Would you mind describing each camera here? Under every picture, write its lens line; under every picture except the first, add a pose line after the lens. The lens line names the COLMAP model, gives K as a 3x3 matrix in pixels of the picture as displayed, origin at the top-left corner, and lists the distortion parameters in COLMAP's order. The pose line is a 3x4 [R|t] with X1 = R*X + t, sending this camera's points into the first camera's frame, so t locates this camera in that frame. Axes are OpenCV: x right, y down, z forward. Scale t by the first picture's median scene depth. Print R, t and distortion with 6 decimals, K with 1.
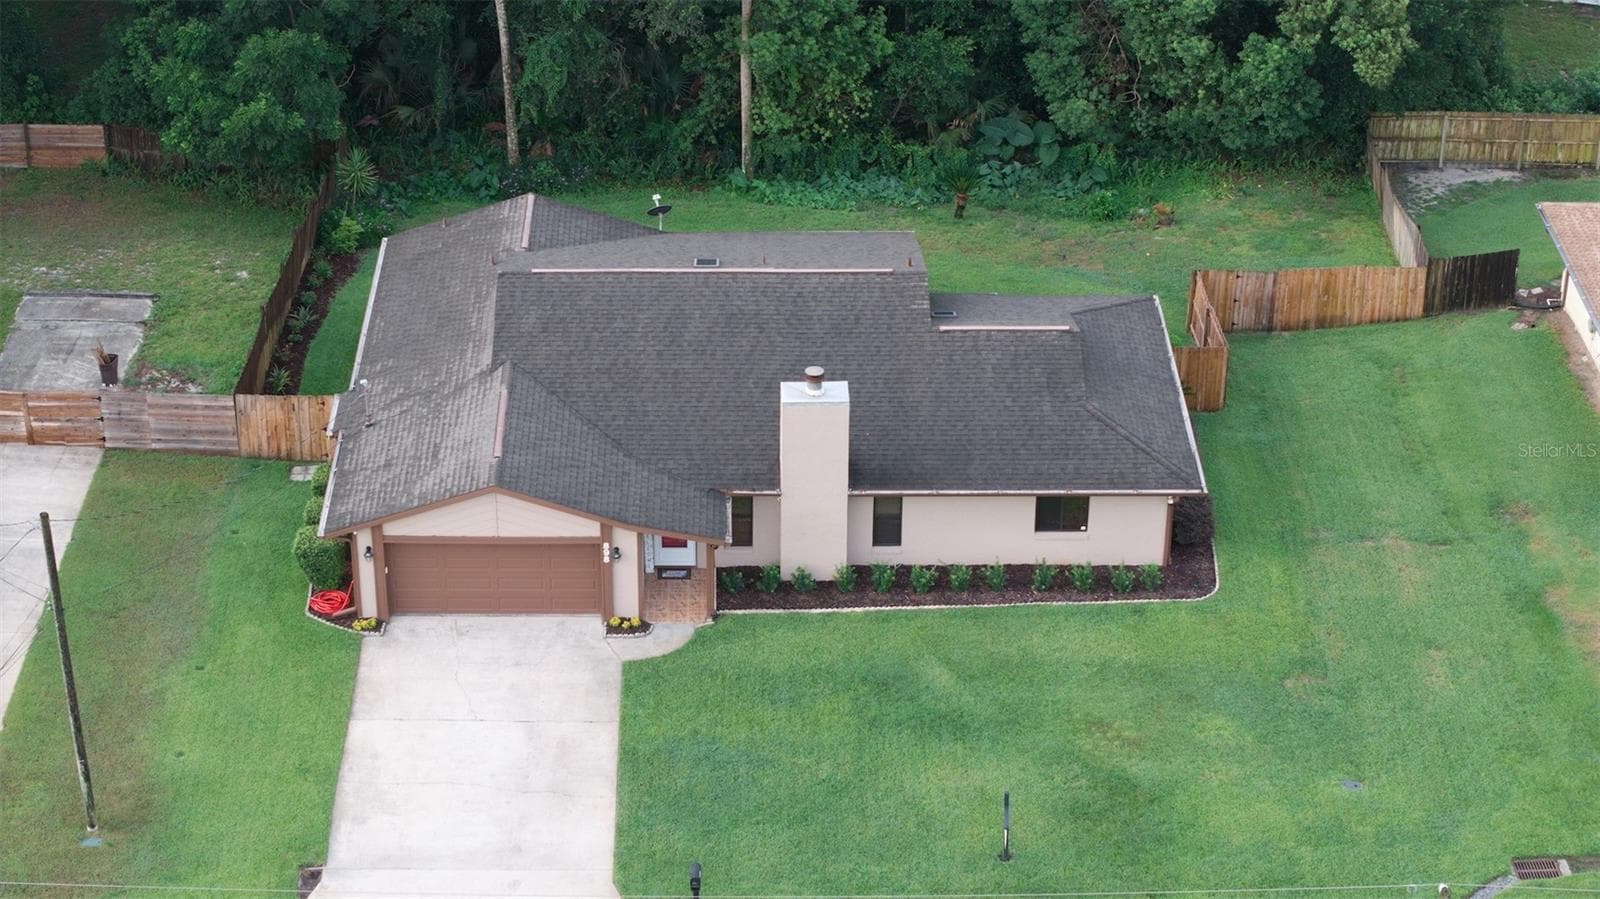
lens RADIAL K [[3254.8, 0, 800.0], [0, 3254.8, 449.5], [0, 0, 1]] dist [-0.075982, -0.126349]
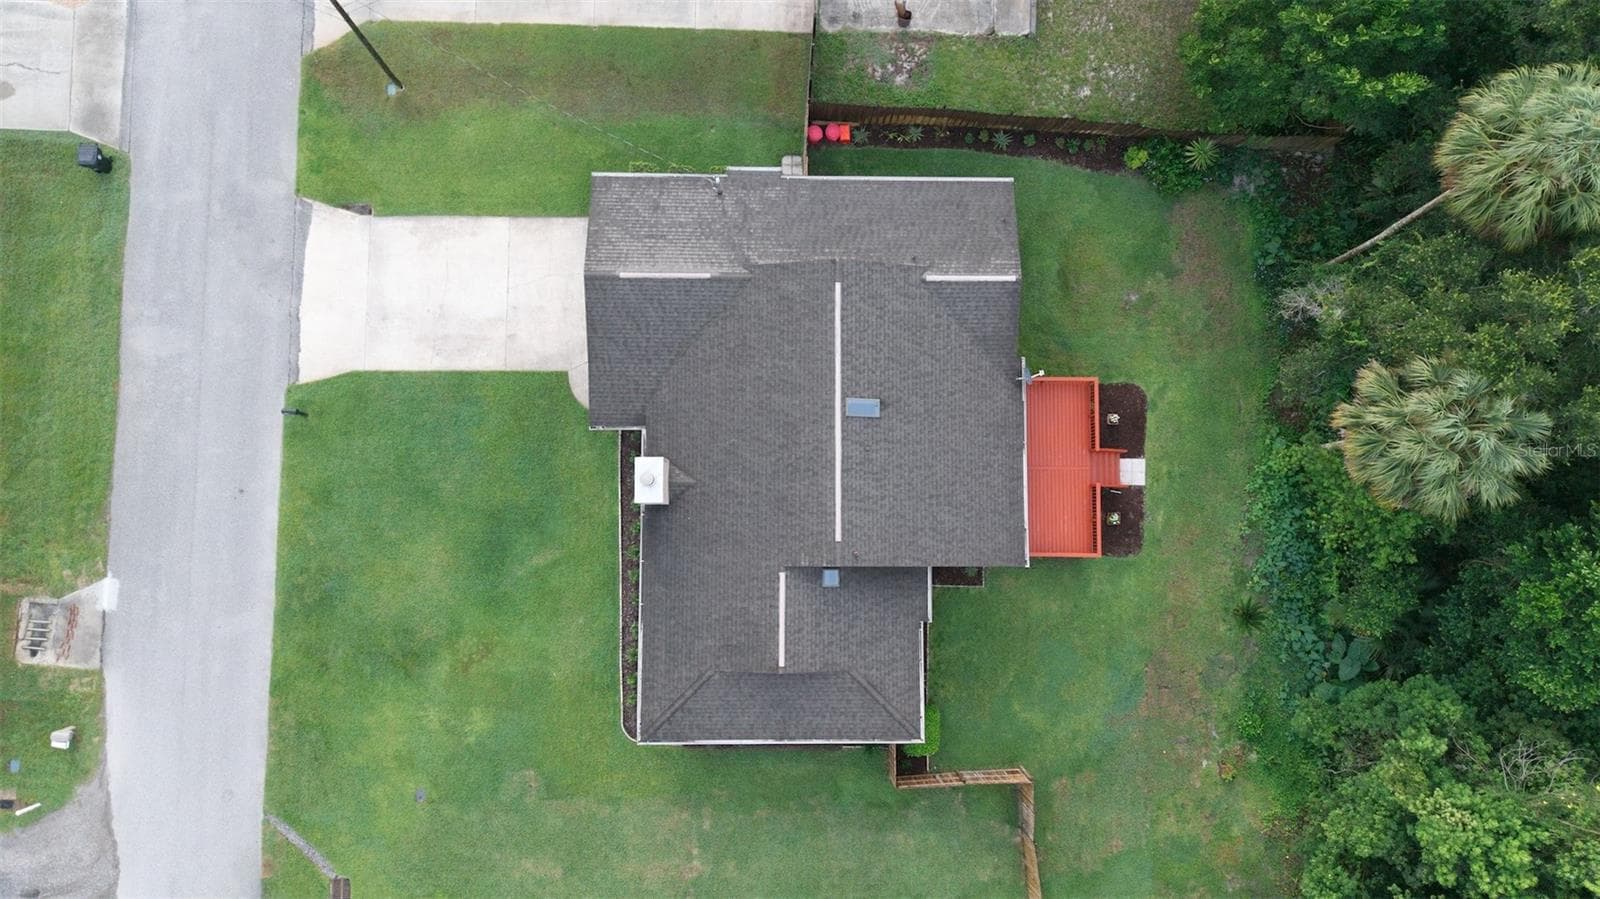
lens RADIAL K [[1074.6, 0, 800.0], [0, 1074.6, 449.5], [0, 0, 1]] dist [0.016141, -0.001061]
pose [[-0.018237, 0.996040, -0.087013, 0.032002], [-0.515494, 0.065202, 0.854409, -0.464745], [0.856699, 0.060437, 0.512263, 0.811214]]
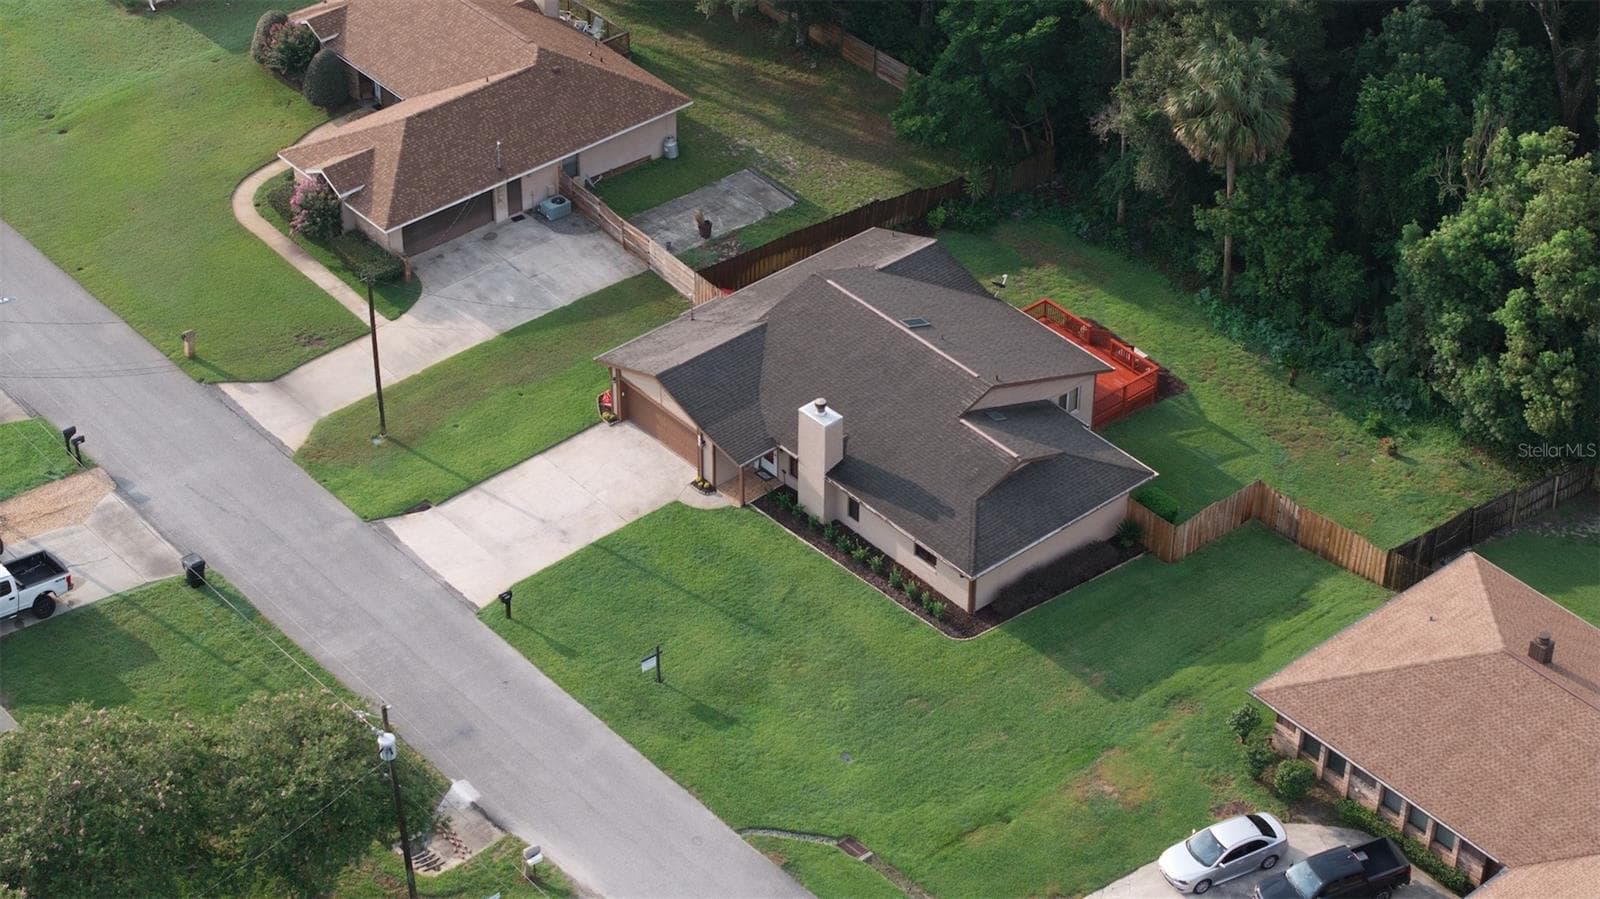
lens RADIAL K [[3254.8, 0, 800.0], [0, 3254.8, 449.5], [0, 0, 1]] dist [-0.075982, -0.126349]
pose [[0.642802, 0.456139, -0.615421, 1.042900], [-0.381593, 0.887283, 0.259068, -0.433629], [0.664224, 0.068311, 0.744406, -0.260189]]
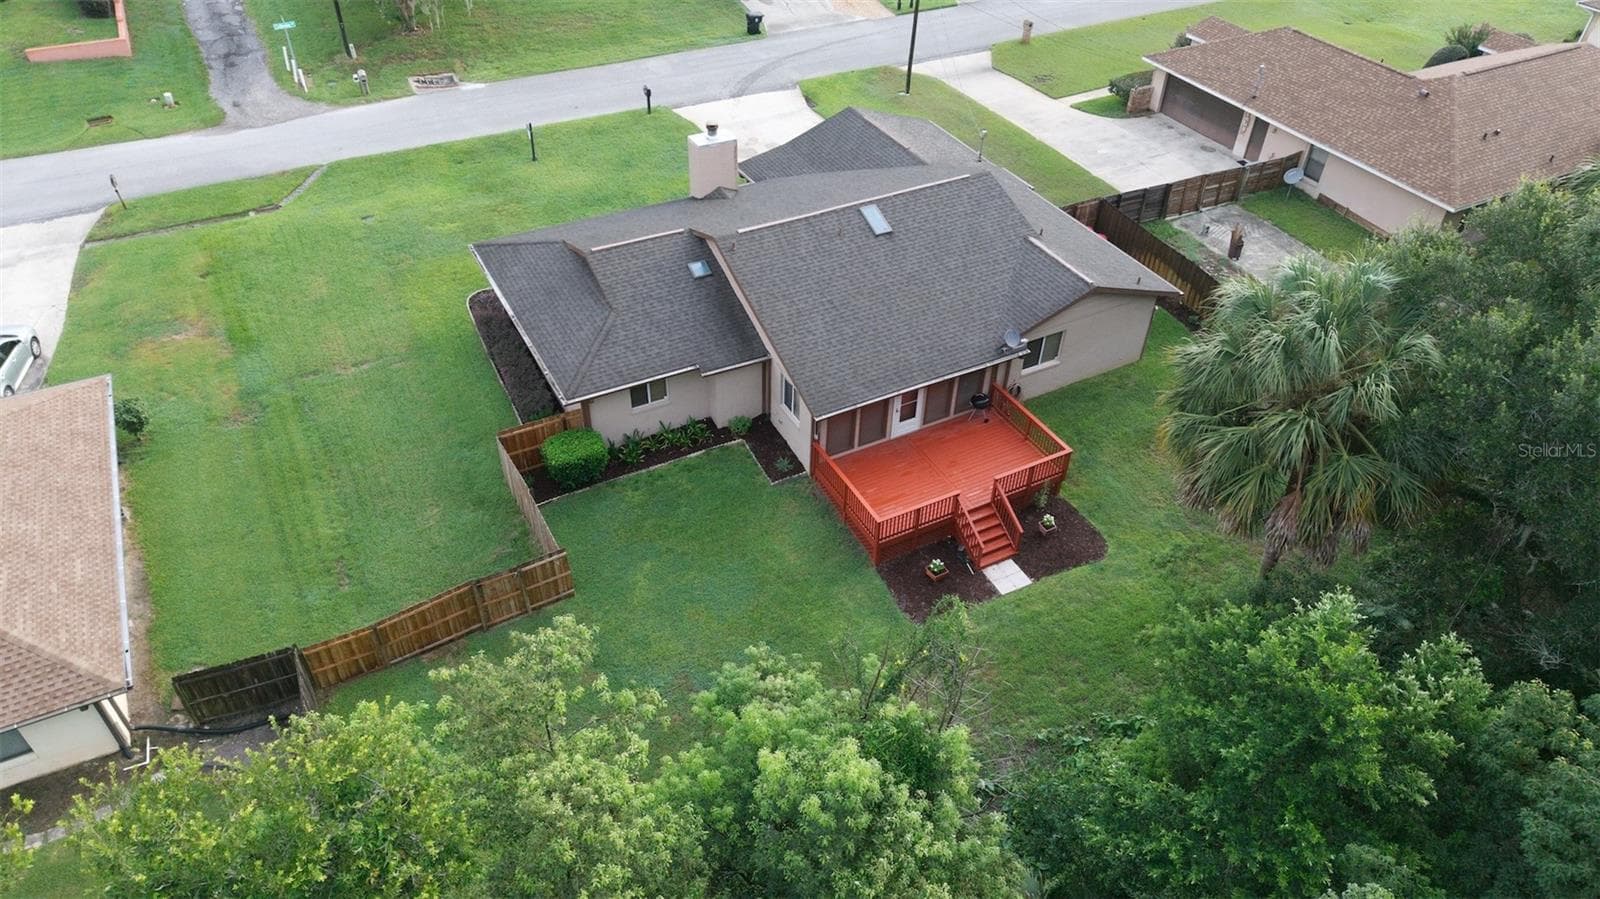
lens RADIAL K [[1074.6, 0, 800.0], [0, 1074.6, 449.5], [0, 0, 1]] dist [0.016141, -0.001061]
pose [[-0.889496, 0.272740, -0.366619, 0.198278], [-0.251845, 0.376850, 0.891380, -0.434324], [0.381275, 0.885210, -0.266518, 1.287284]]
